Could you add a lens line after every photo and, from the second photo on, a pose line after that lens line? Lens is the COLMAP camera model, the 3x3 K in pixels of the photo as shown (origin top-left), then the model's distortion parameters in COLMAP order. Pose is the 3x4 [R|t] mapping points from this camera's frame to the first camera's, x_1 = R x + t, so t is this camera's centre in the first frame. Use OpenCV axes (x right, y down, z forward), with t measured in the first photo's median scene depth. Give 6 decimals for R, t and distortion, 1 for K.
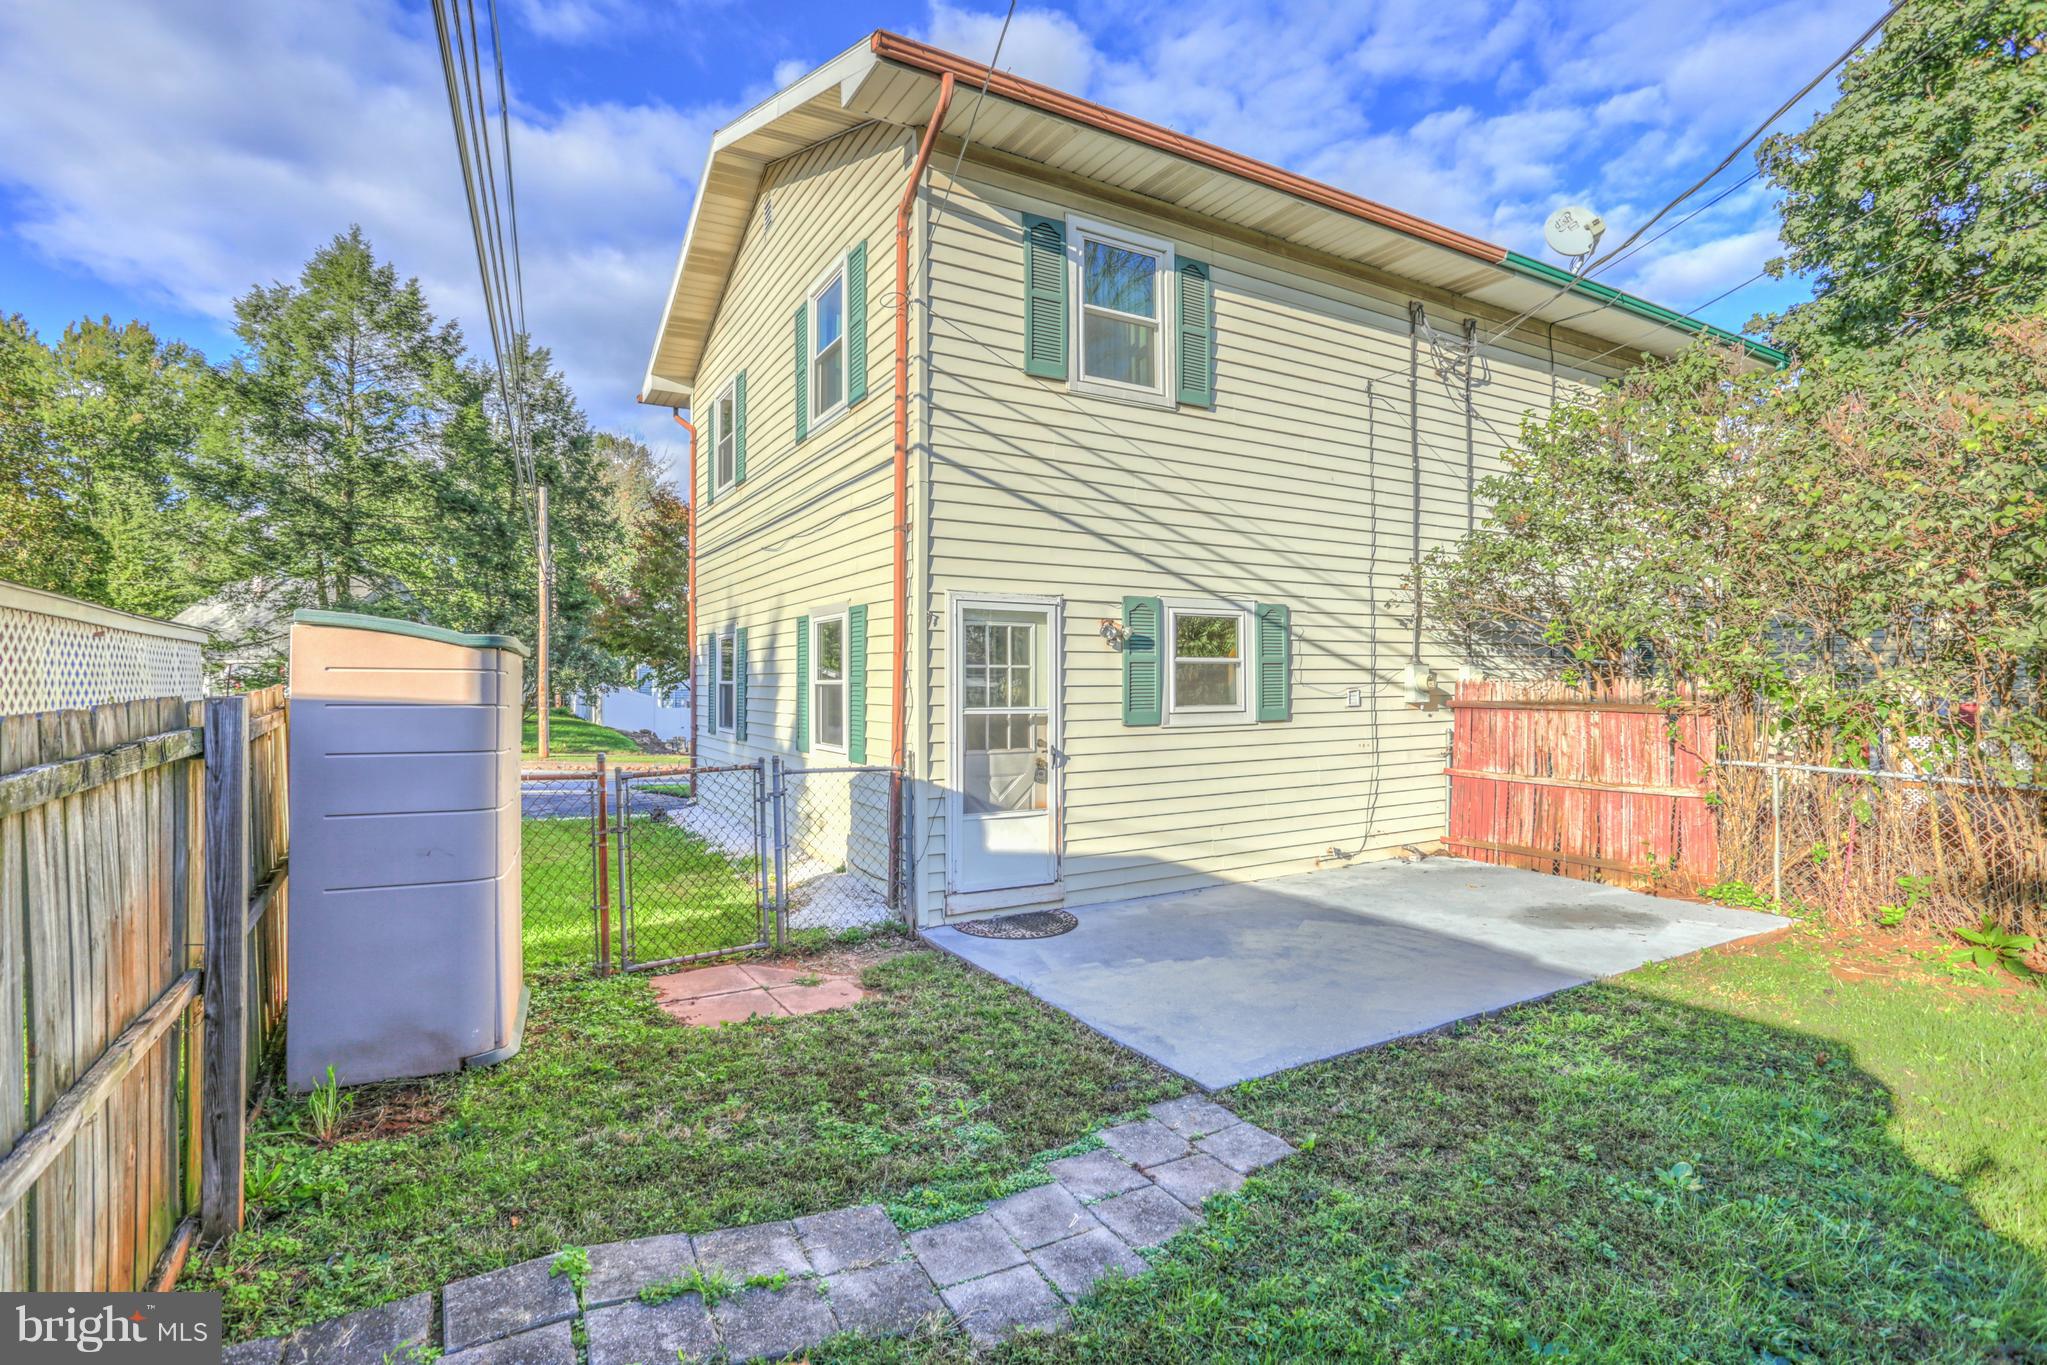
lens RADIAL K [[976.5, 0, 1023.2], [0, 976.5, 702.6], [0, 0, 1]] dist [-0.020540, 0.011832]
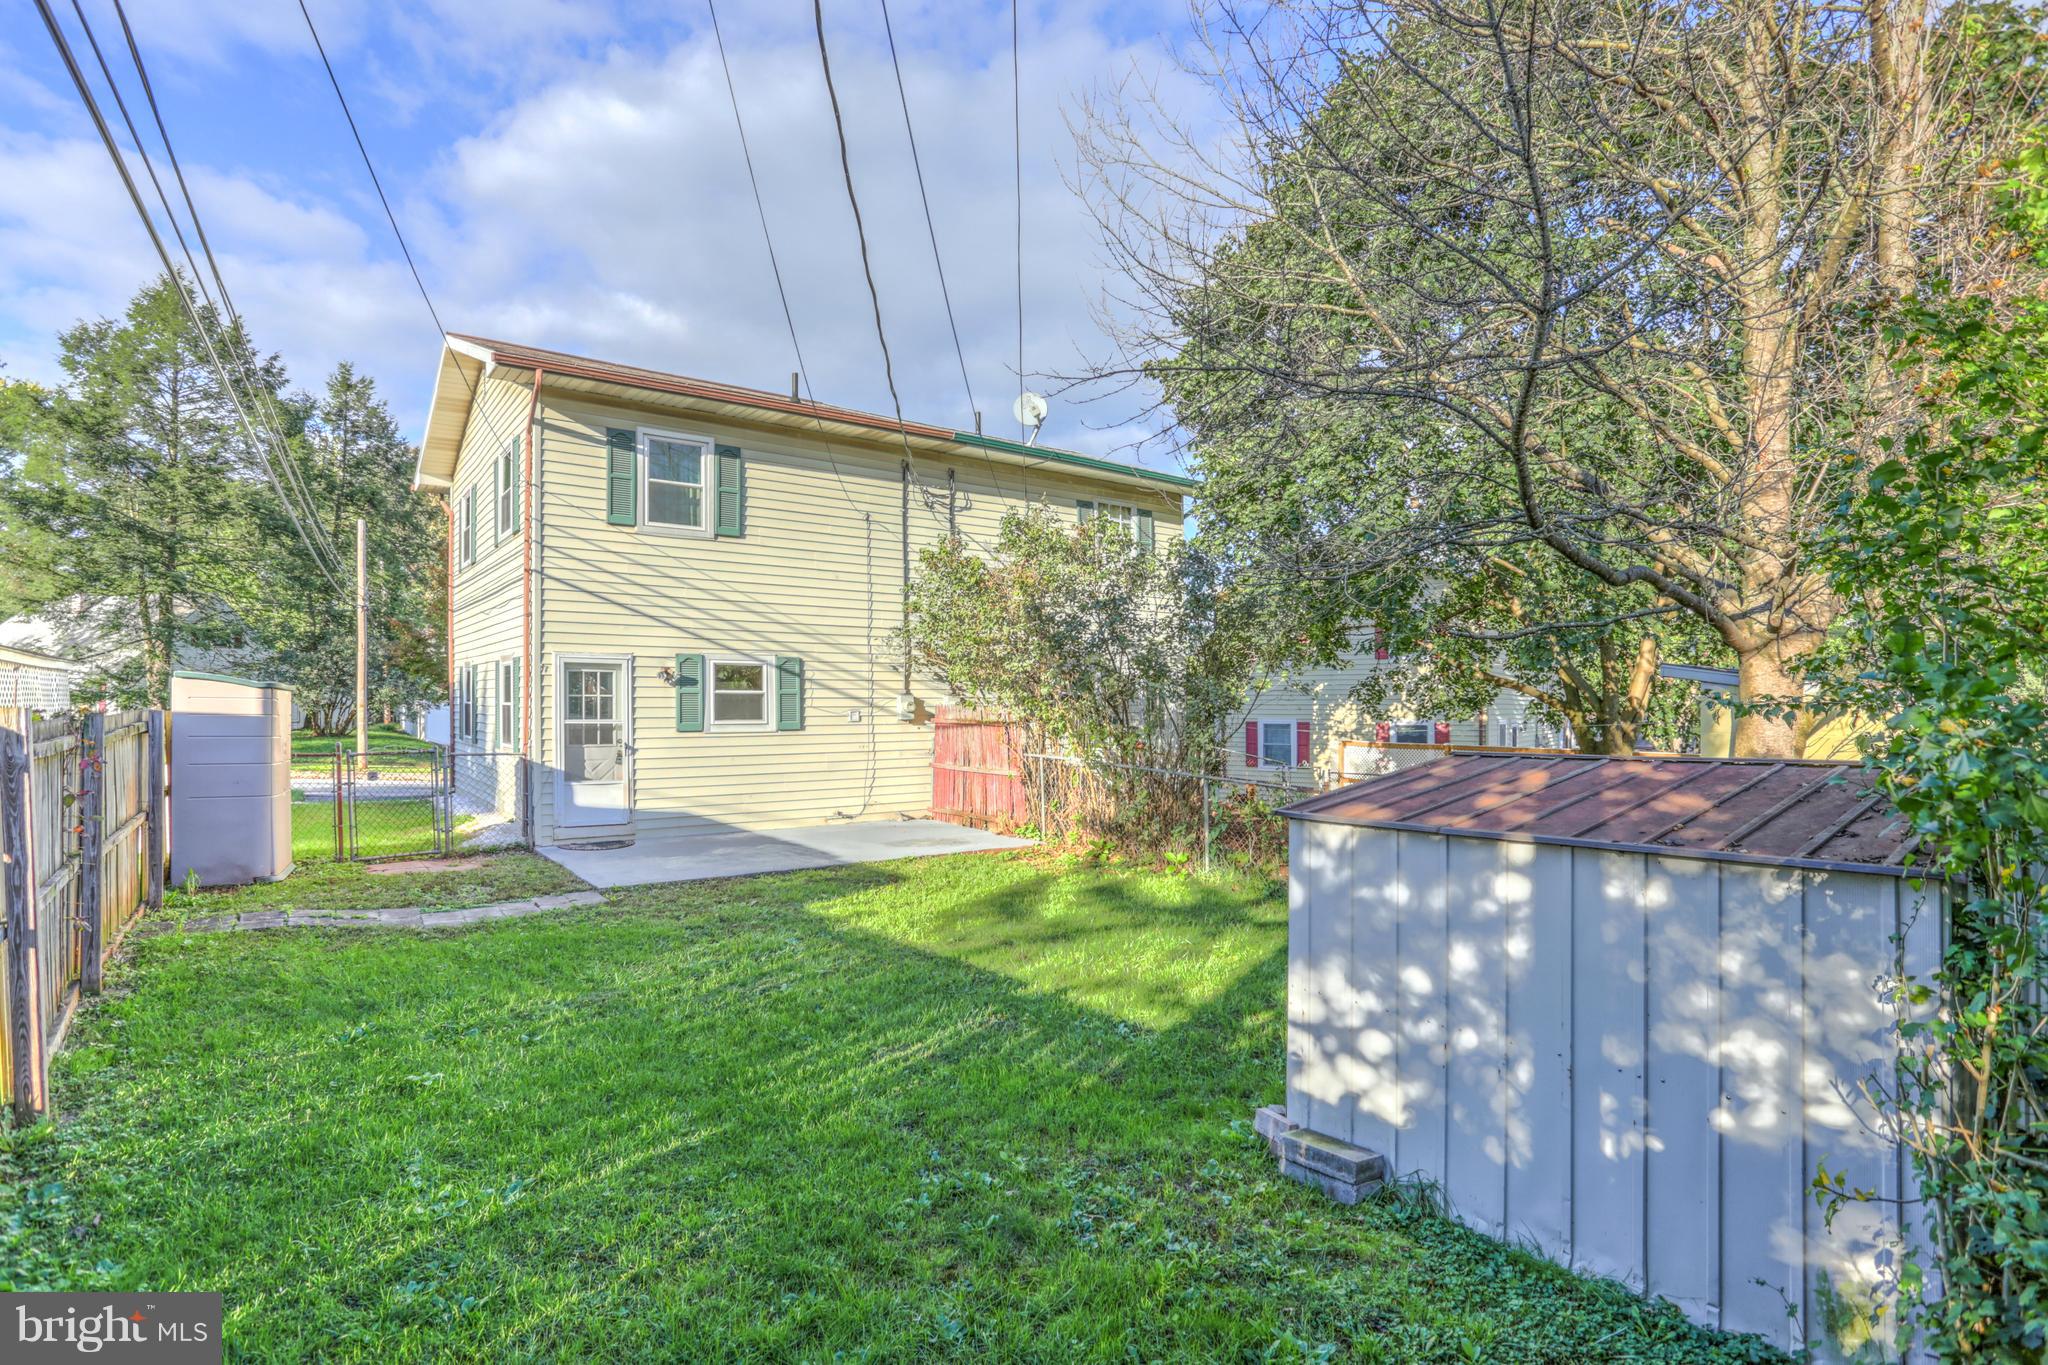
lens RADIAL K [[993.5, 0, 931.0], [0, 993.5, 730.2], [0, 0, 1]] dist [0.000446, 0.000726]
pose [[0.998803, 0.006799, 0.048438, 0.430579], [-0.007106, 0.999956, 0.006177, 0.007406], [-0.048393, -0.006514, 0.998807, -0.674451]]
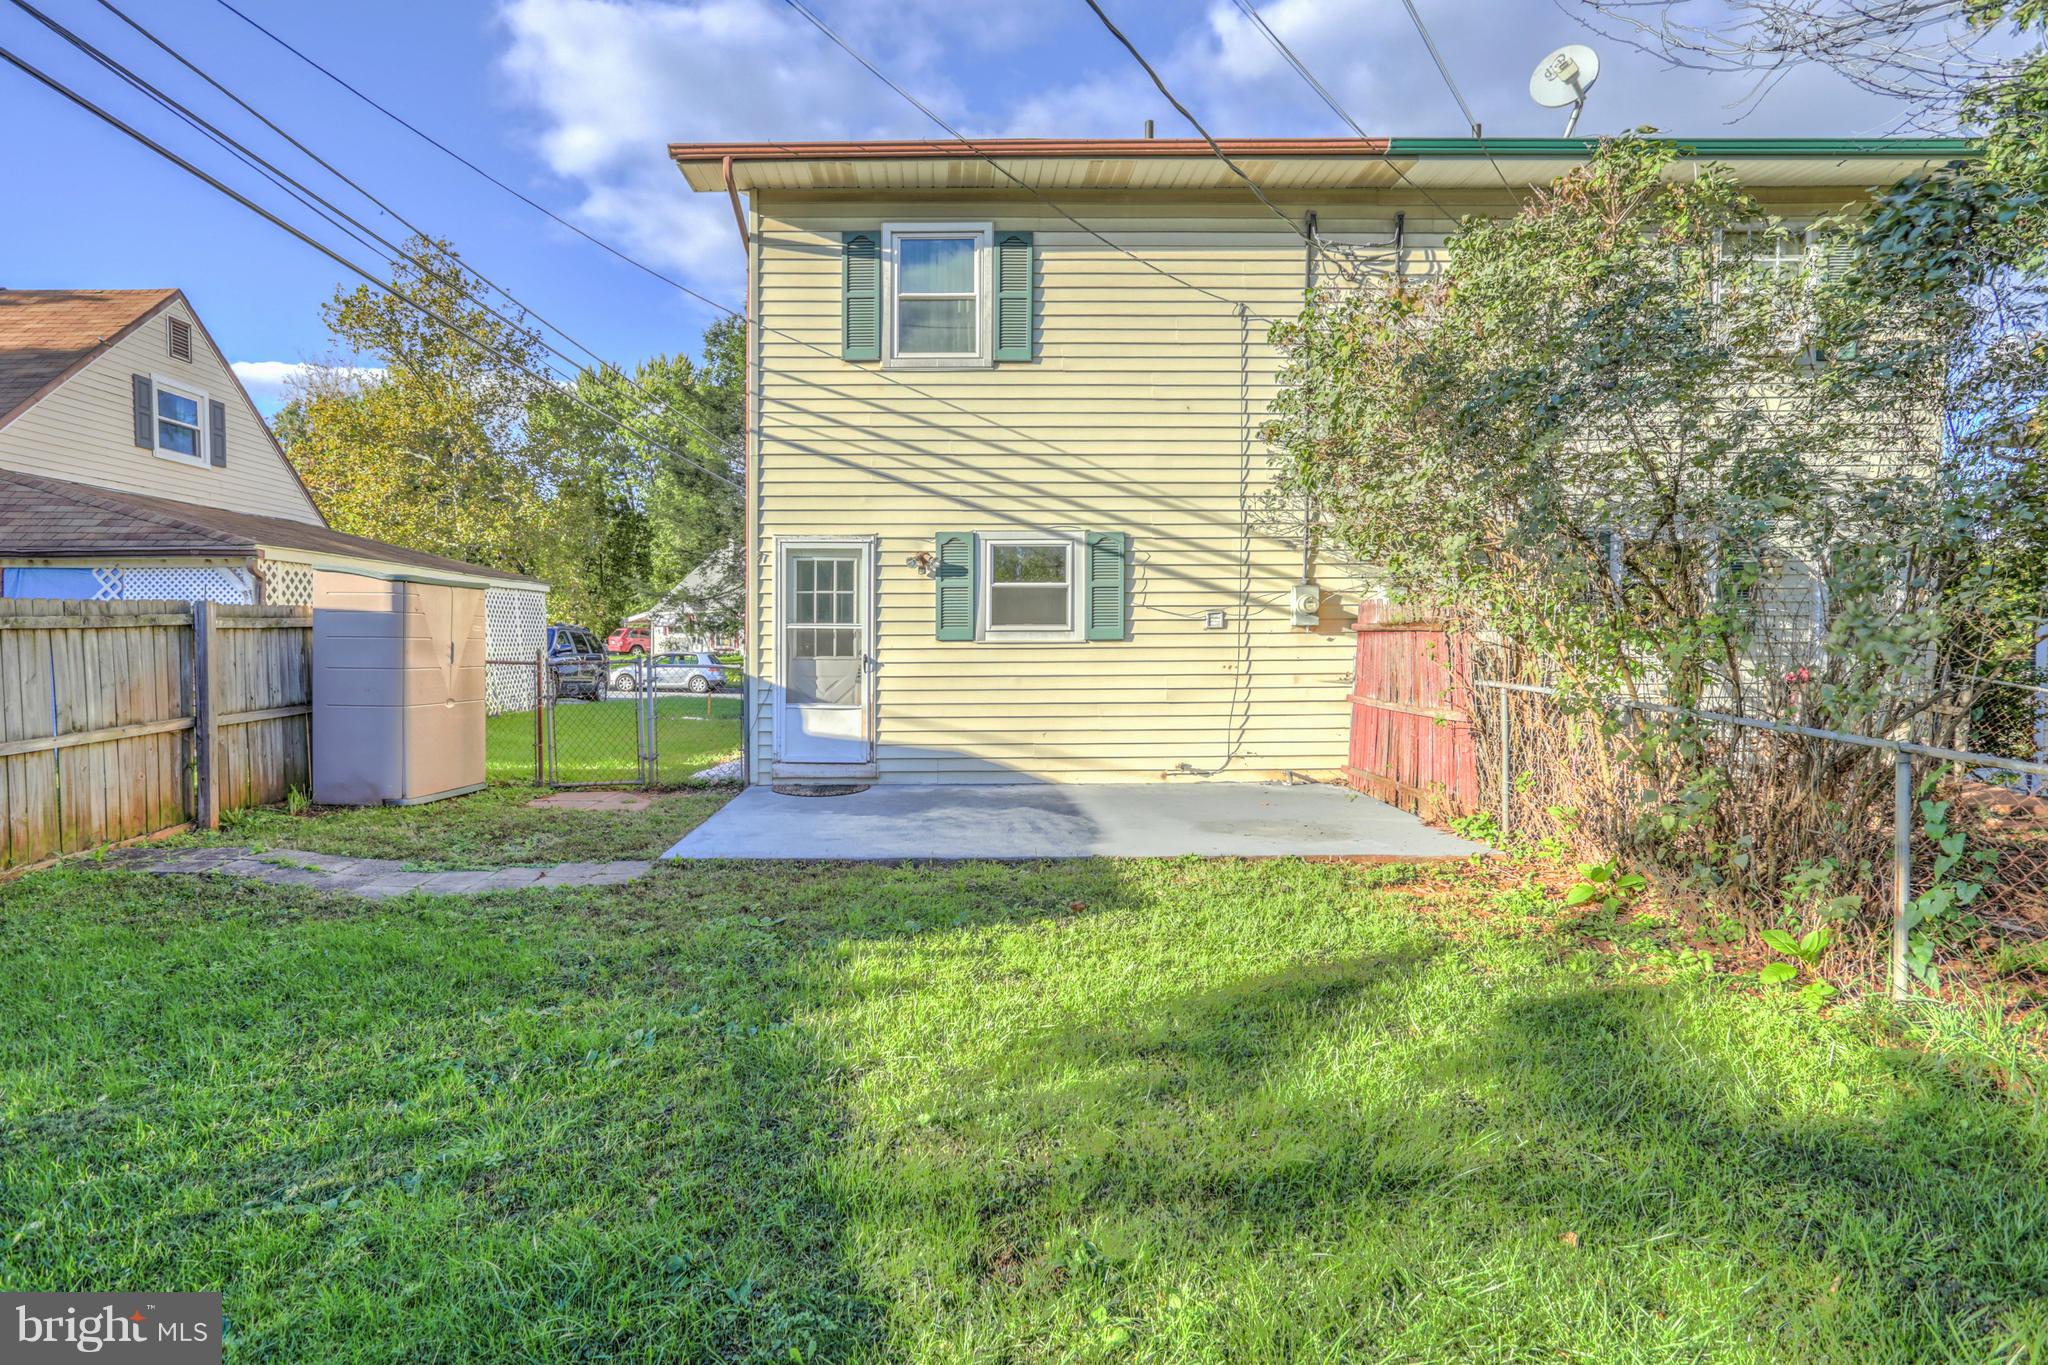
lens RADIAL K [[994.8, 0, 923.9], [0, 994.8, 689.4], [0, 0, 1]] dist [-0.019036, 0.014797]
pose [[0.864011, 0.030564, -0.502545, 0.673054], [-0.011822, 0.999112, 0.040439, 0.032801], [0.503335, -0.028999, 0.863605, -0.067735]]
